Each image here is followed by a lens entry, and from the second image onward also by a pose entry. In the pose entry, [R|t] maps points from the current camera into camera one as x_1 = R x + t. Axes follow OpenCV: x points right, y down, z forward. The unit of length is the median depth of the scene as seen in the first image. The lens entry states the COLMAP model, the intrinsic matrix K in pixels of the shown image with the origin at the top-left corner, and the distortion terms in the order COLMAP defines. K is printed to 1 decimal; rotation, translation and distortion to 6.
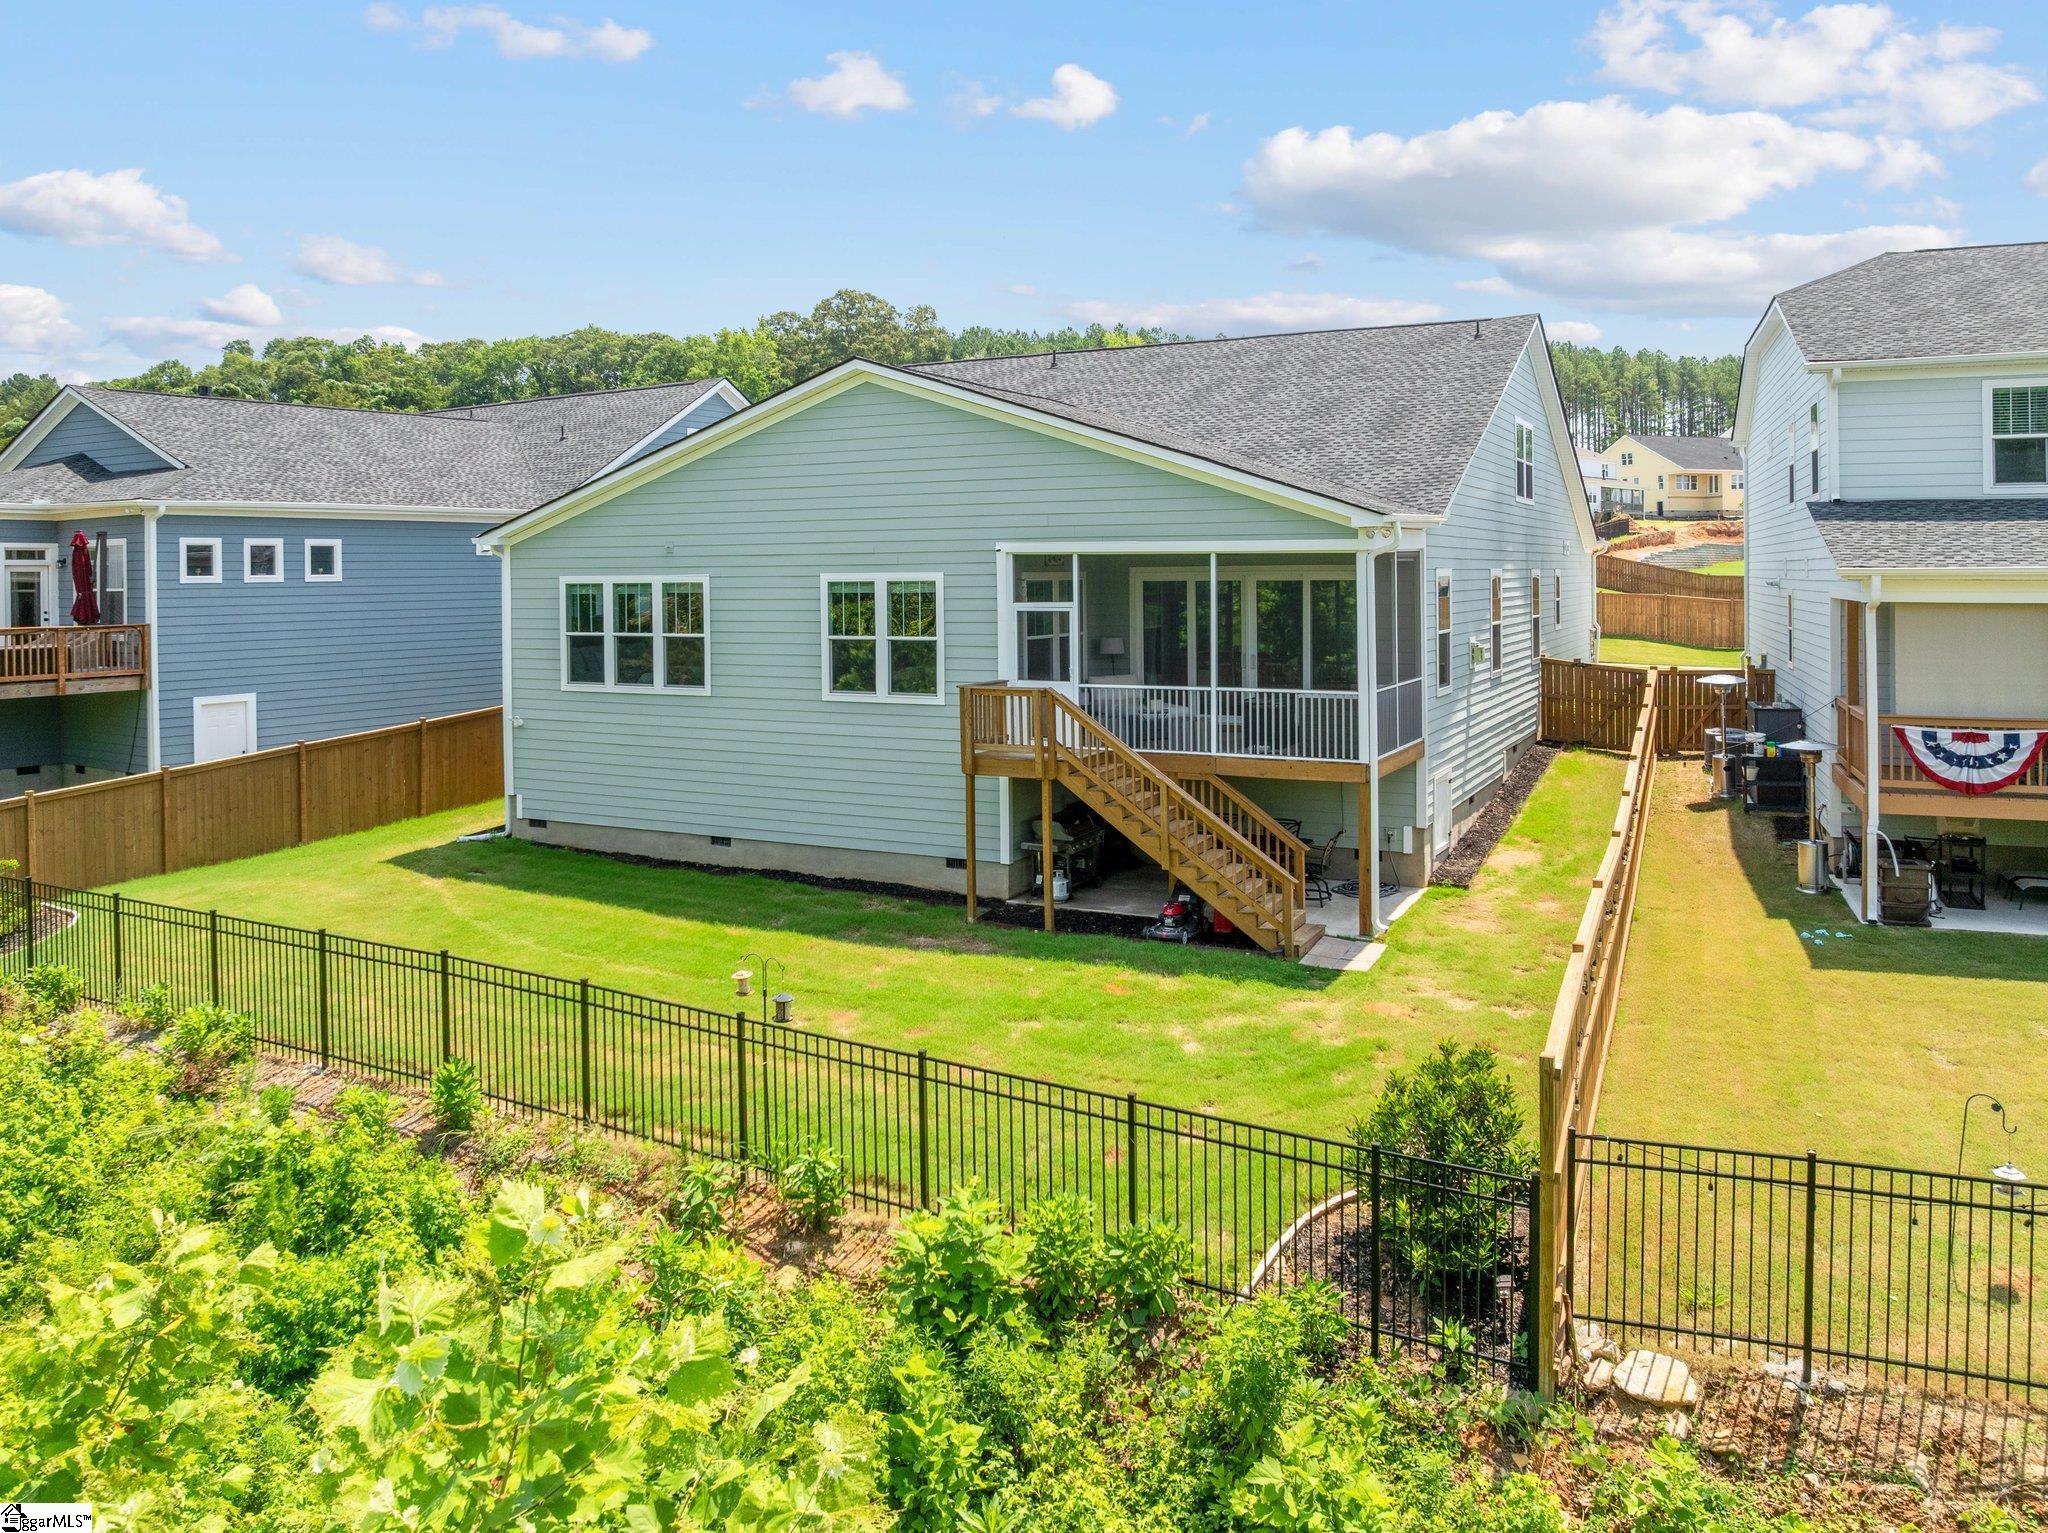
lens RADIAL K [[1413.0, 0, 1024.0], [0, 1413.0, 766.5], [0, 0, 1]] dist [-0.018410, 0.001437]
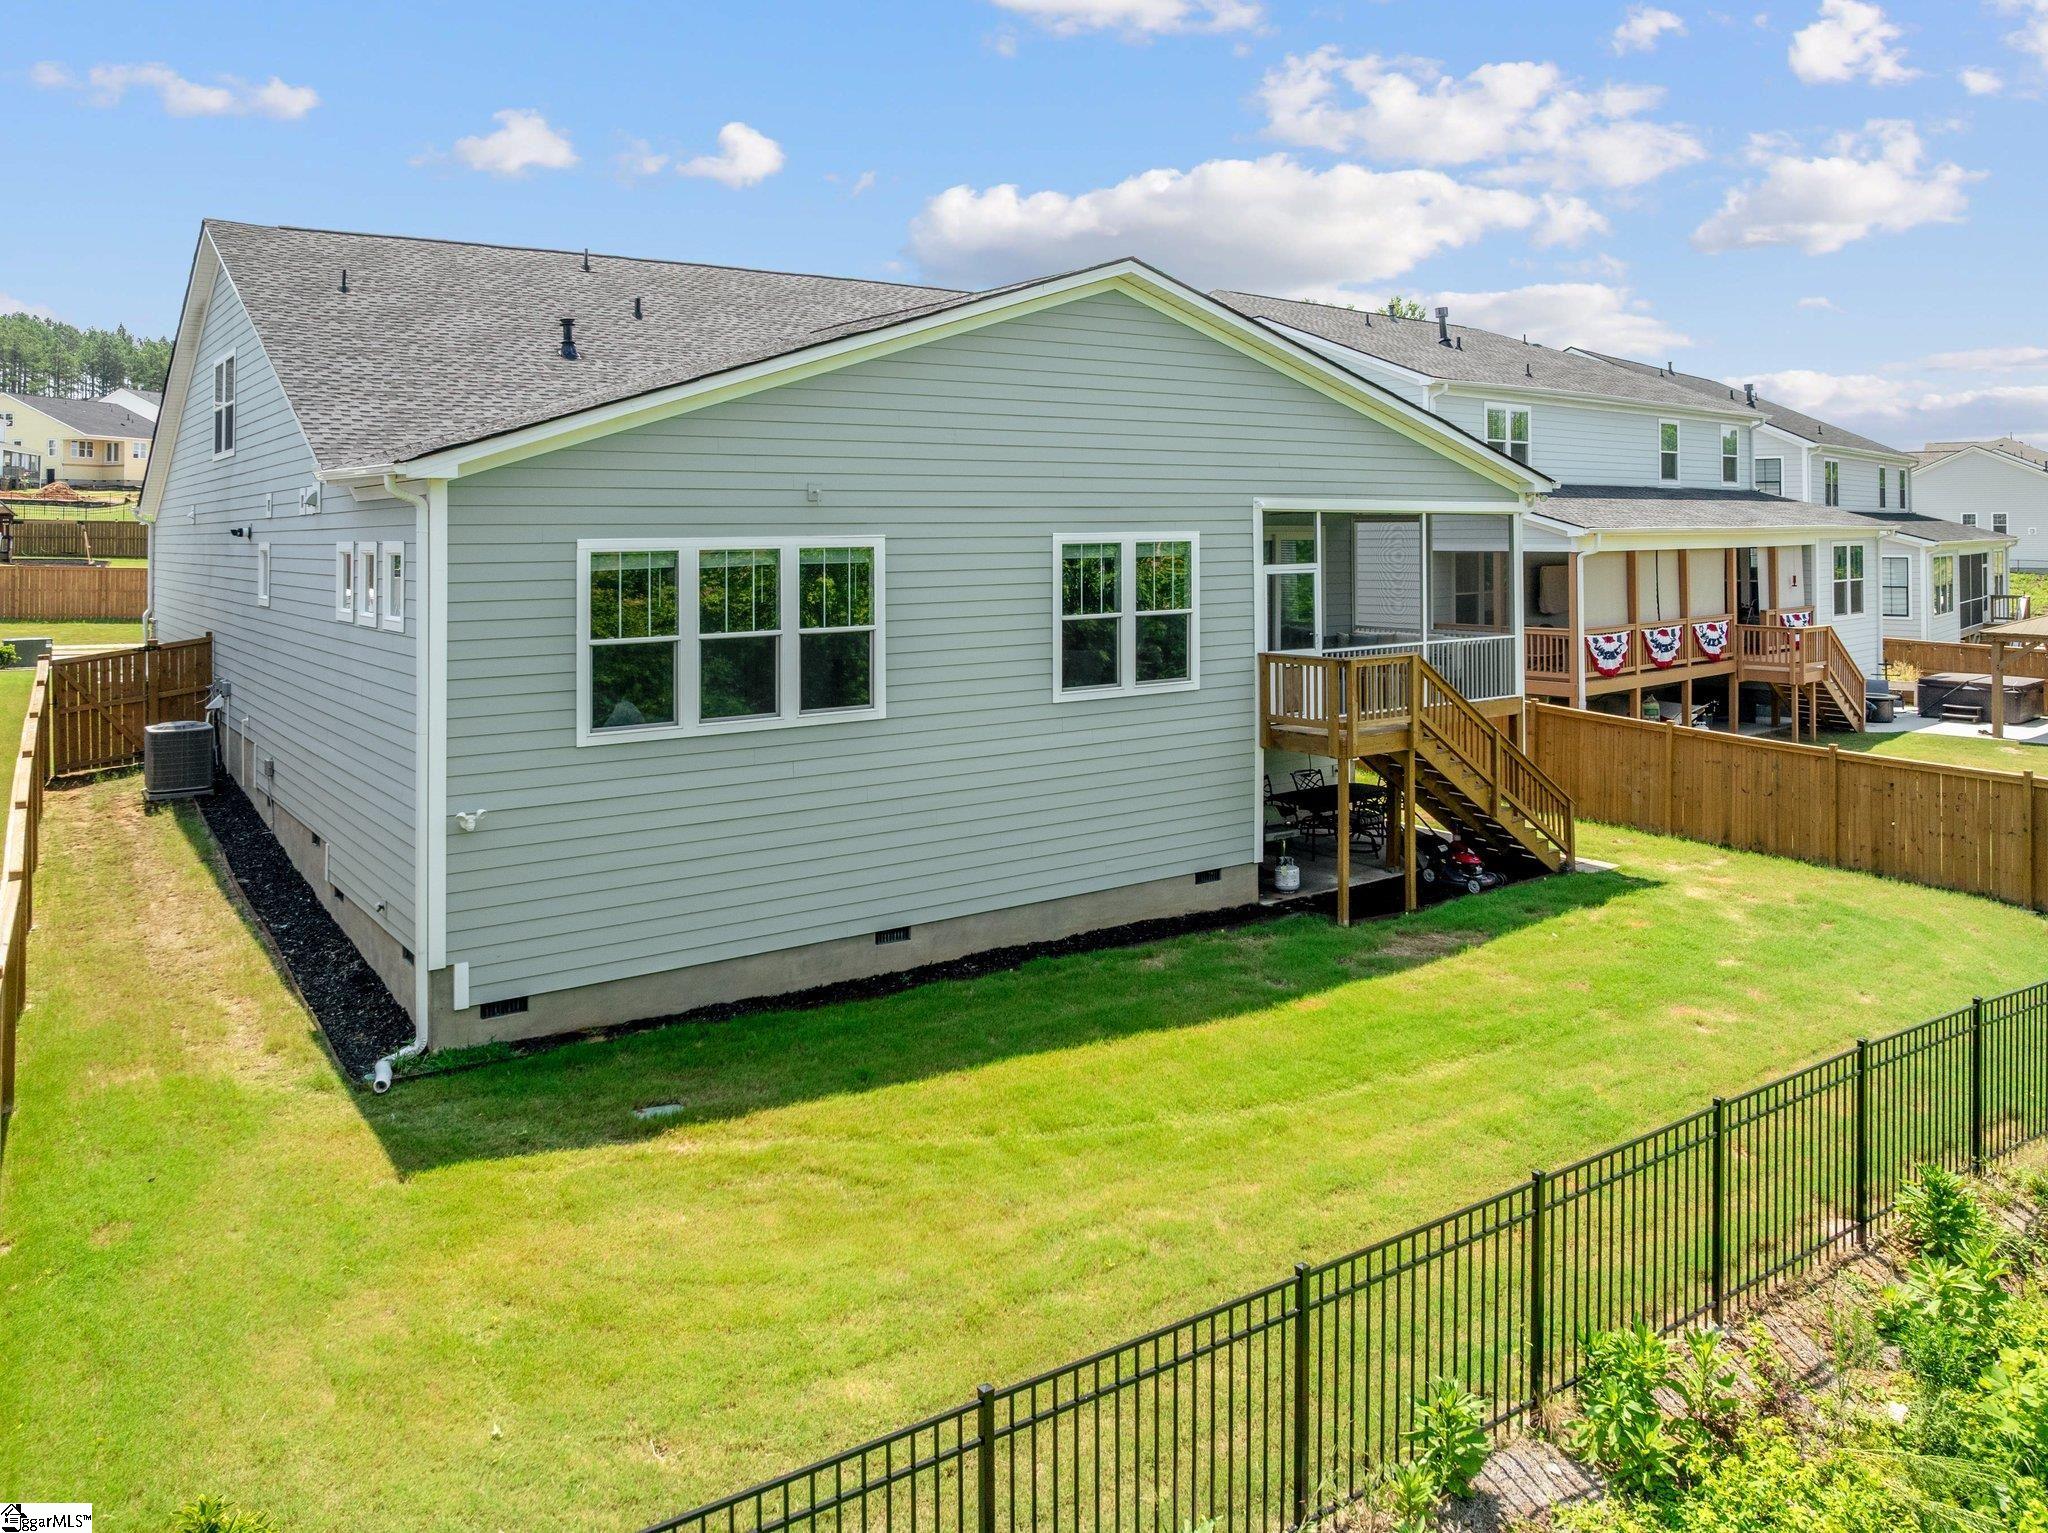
lens RADIAL K [[1497.0, 0, 1022.6], [0, 1497.0, 695.9], [0, 0, 1]] dist [0.005236, 0.001720]
pose [[0.480737, -0.091869, 0.872039, -0.848344], [0.128100, 0.991185, 0.033802, -0.080441], [-0.867457, 0.095458, 0.488268, 0.637885]]
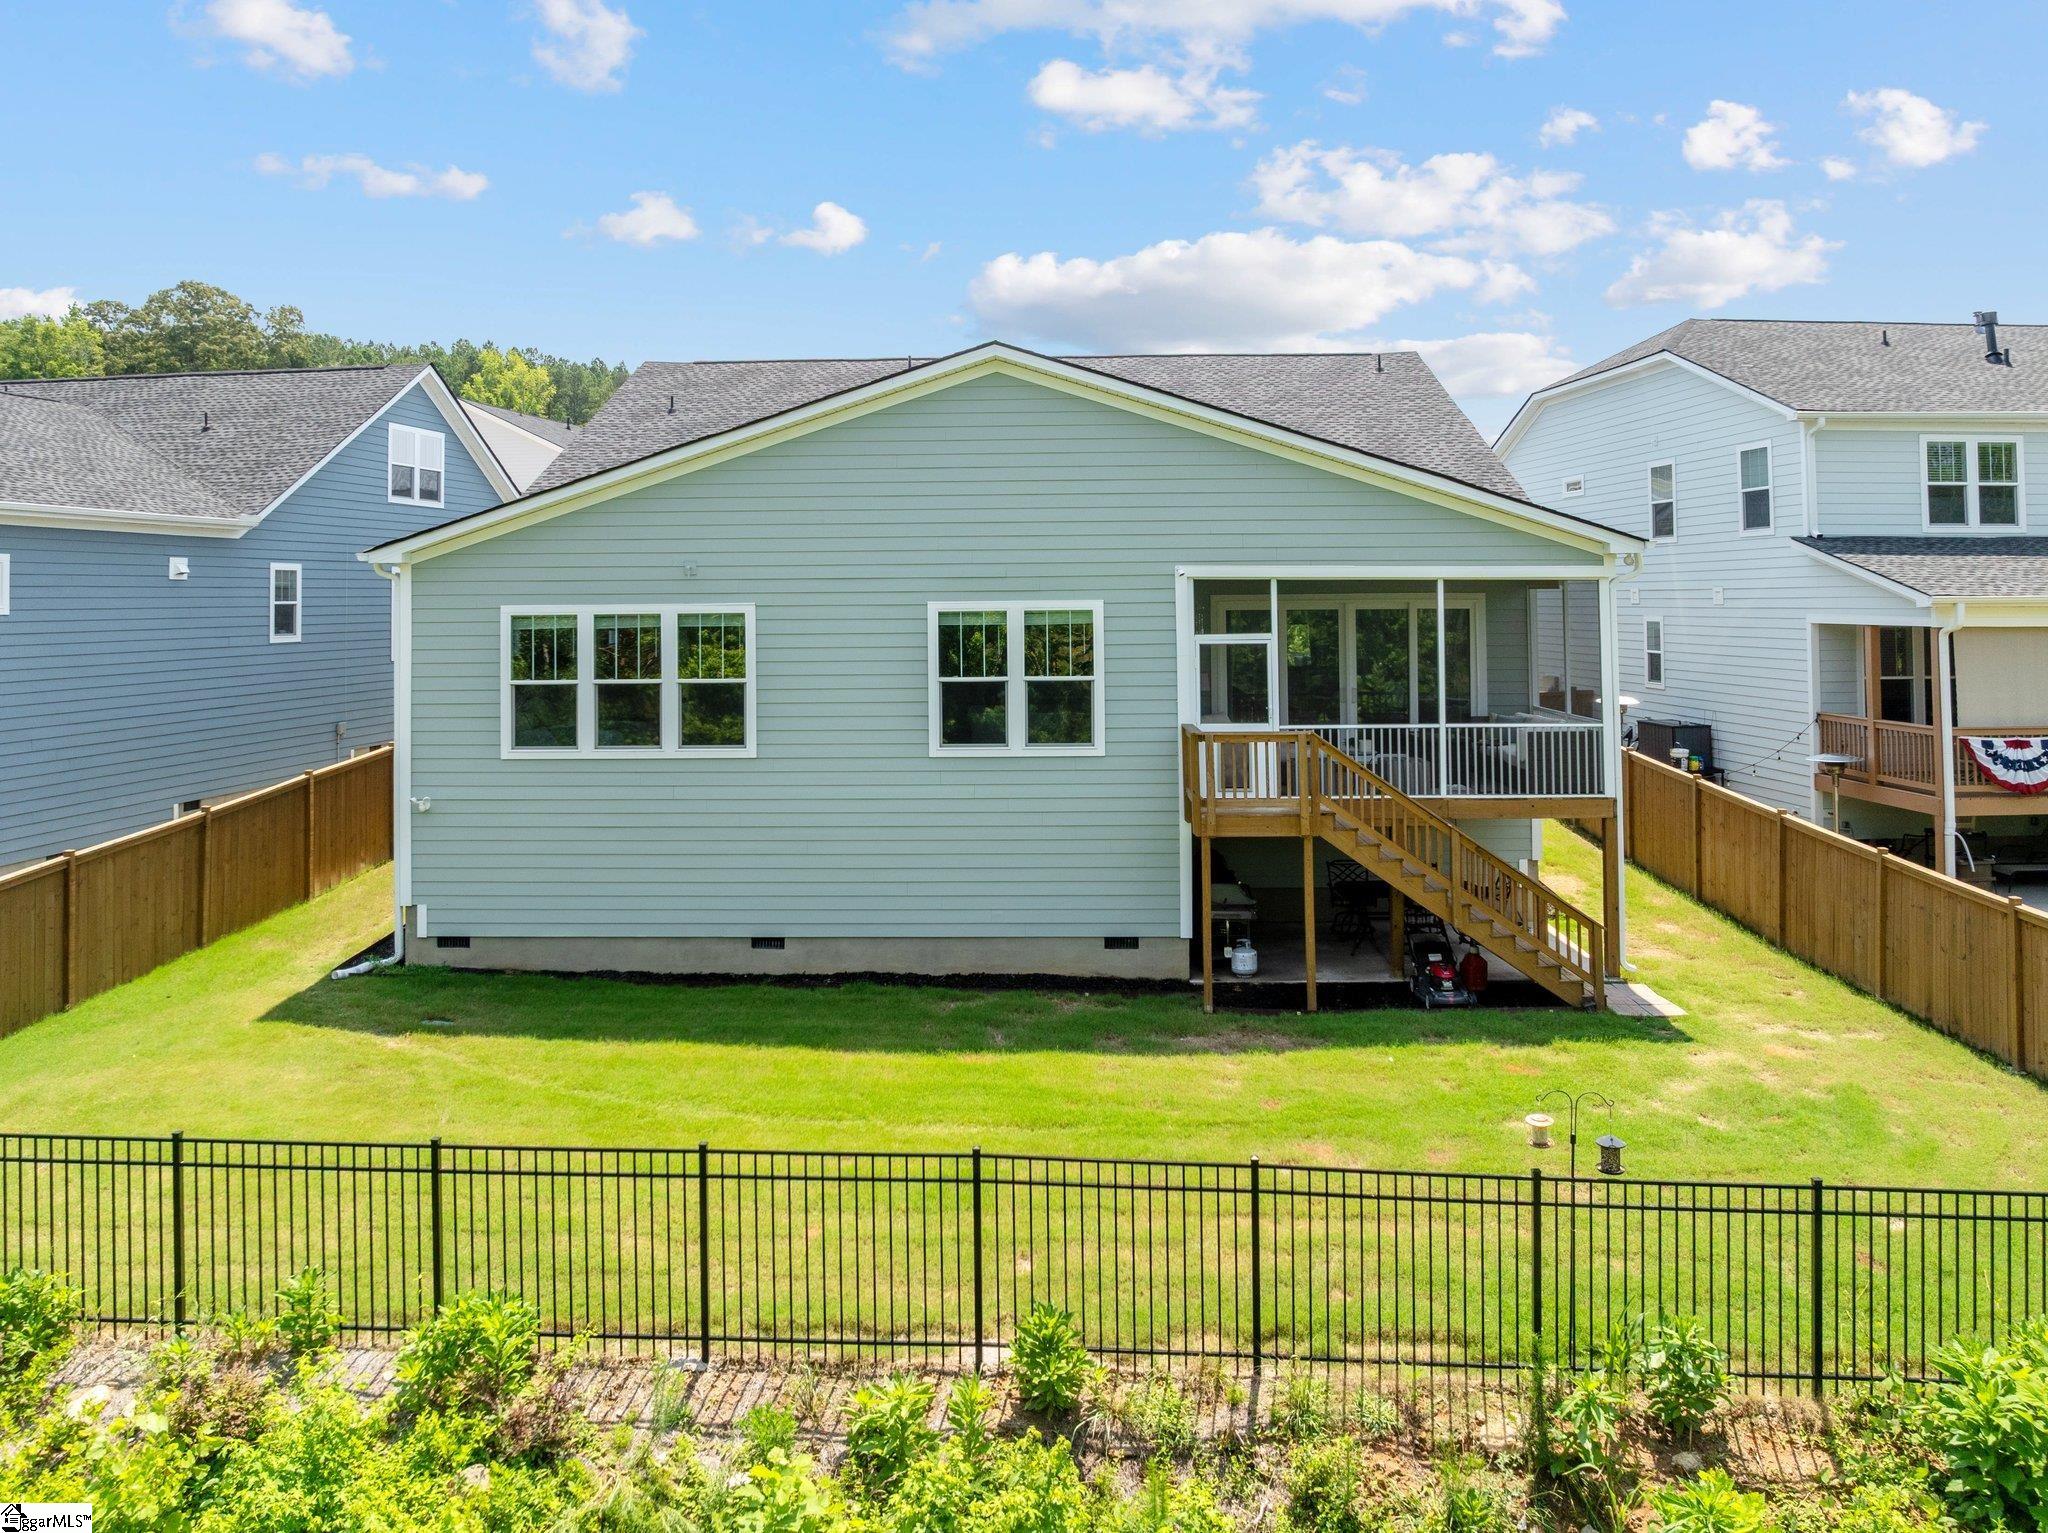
lens RADIAL K [[1442.2, 0, 1023.0], [0, 1442.2, 723.9], [0, 0, 1]] dist [-0.025495, 0.001600]
pose [[0.911854, -0.034440, 0.409067, -0.437424], [0.056855, 0.997466, -0.042757, -0.027731], [-0.406558, 0.062245, 0.911502, 0.225073]]
